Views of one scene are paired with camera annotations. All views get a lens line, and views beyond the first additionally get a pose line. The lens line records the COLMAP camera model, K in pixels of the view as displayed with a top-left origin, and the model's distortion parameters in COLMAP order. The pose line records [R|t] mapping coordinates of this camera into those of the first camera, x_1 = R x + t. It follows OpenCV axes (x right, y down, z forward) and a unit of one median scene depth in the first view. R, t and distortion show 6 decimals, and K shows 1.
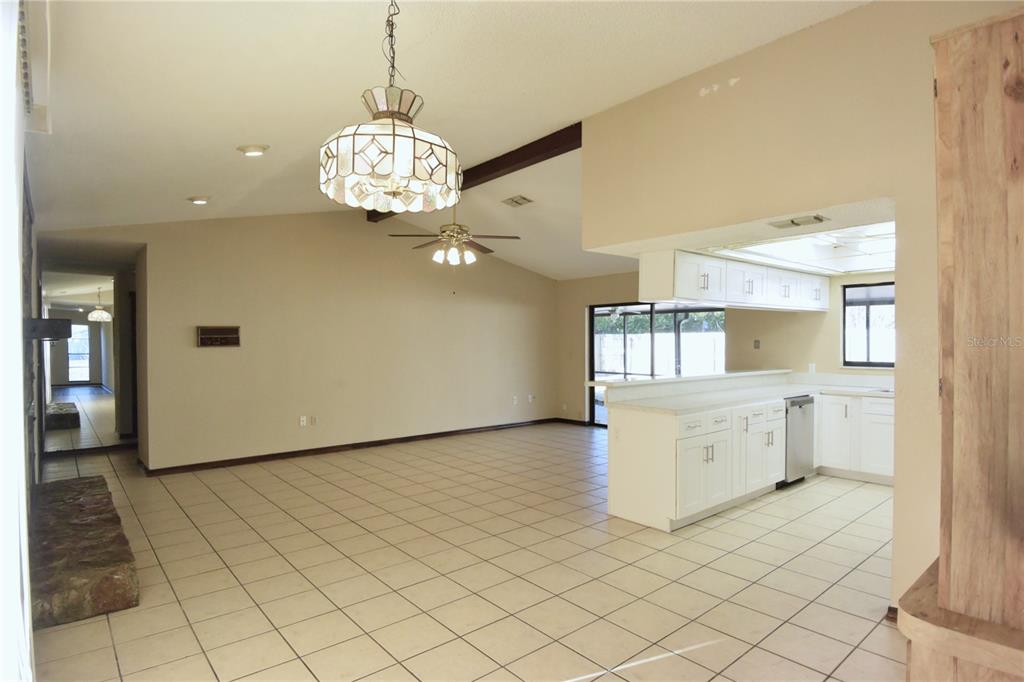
lens RADIAL K [[540.9, 0, 518.1], [0, 540.9, 347.3], [0, 0, 1]] dist [-0.011611, -0.009648]
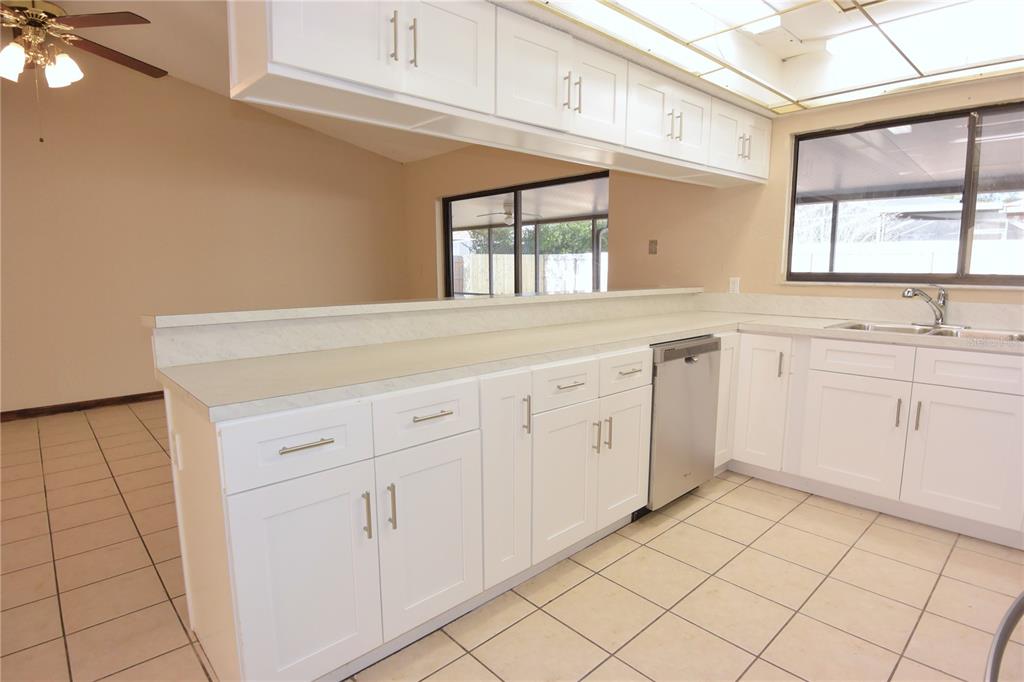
lens RADIAL K [[540.9, 0, 507.4], [0, 540.9, 339.2], [0, 0, 1]] dist [-0.011611, -0.009648]
pose [[0.999335, -0.007721, 0.035637, 0.297543], [0.003293, 0.992441, 0.122682, 0.026450], [-0.036315, -0.122483, 0.991806, 0.451106]]
